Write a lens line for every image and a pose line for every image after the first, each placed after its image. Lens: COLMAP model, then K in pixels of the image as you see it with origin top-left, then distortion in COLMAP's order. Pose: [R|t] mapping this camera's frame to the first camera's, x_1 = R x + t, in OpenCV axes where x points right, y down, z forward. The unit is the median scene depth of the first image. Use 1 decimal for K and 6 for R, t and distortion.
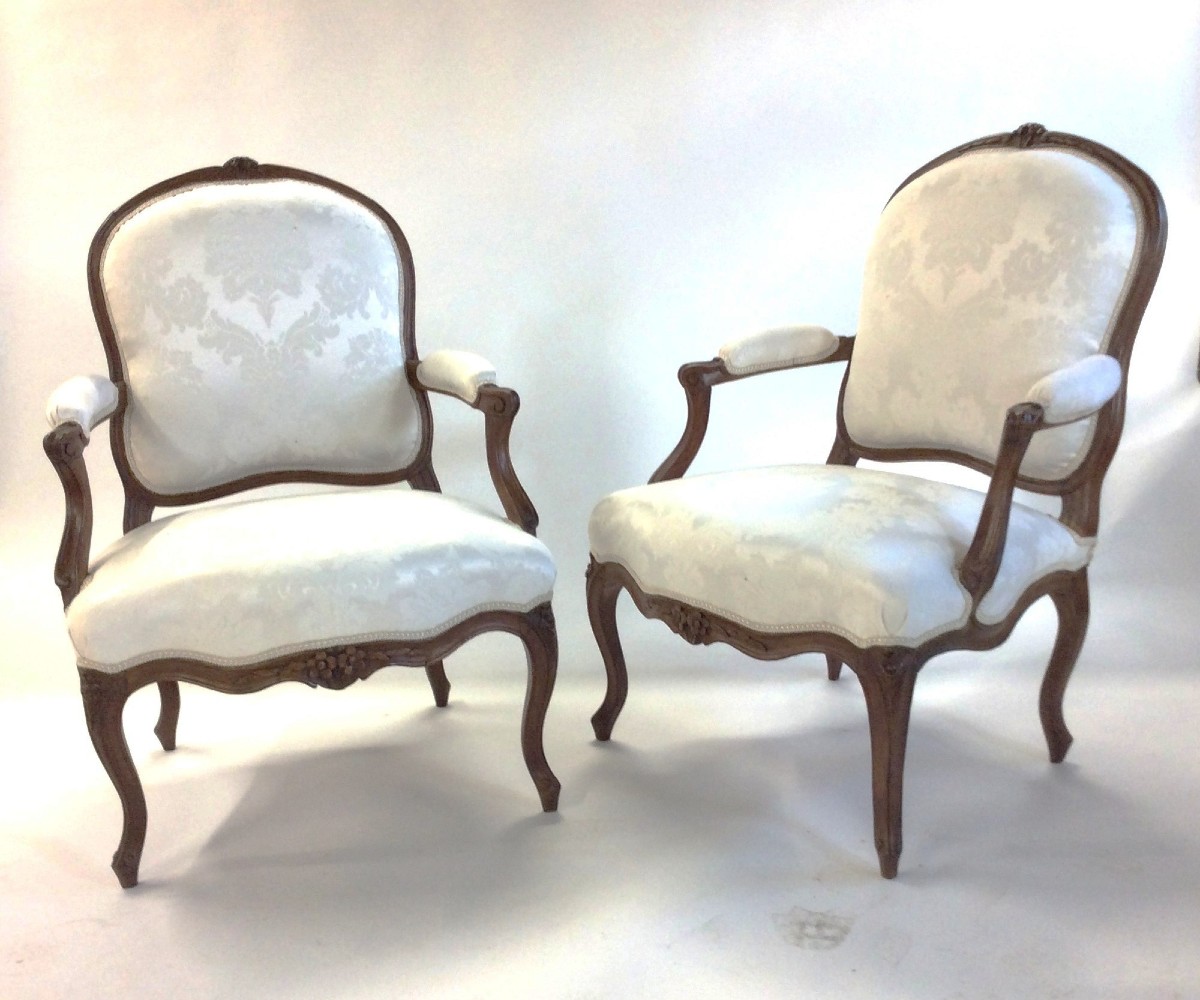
lens RADIAL K [[1064.6, 0, 591.4], [0, 1064.6, 540.4], [0, 0, 1]] dist [-0.096278, 0.000000]
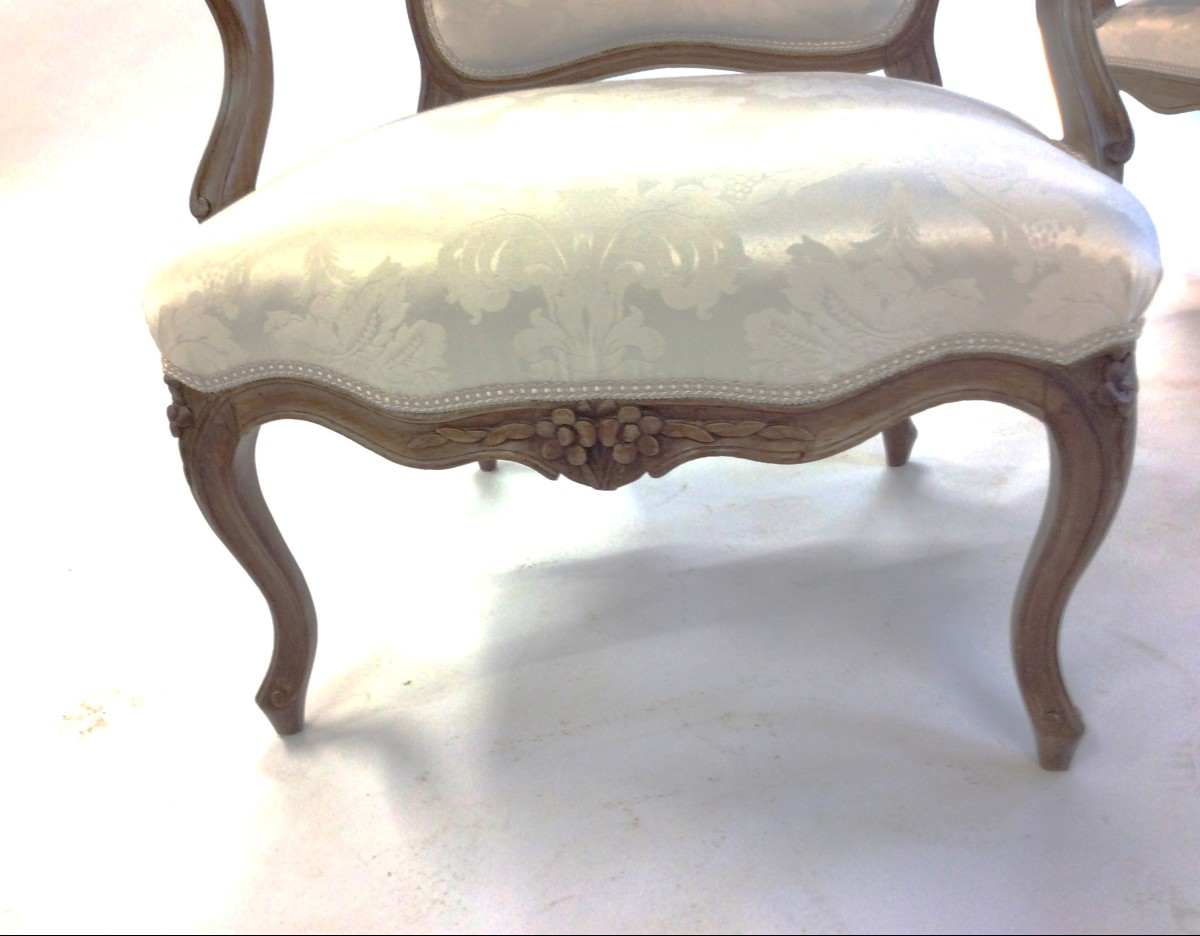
lens RADIAL K [[1077.2, 0, 623.3], [0, 1077.2, 421.8], [0, 0, 1]] dist [0.015044, -0.015715]
pose [[0.886980, 0.158121, -0.433894, -0.030075], [-0.061956, 0.971806, 0.227497, 0.003961], [0.457633, -0.174903, 0.871769, 0.591037]]
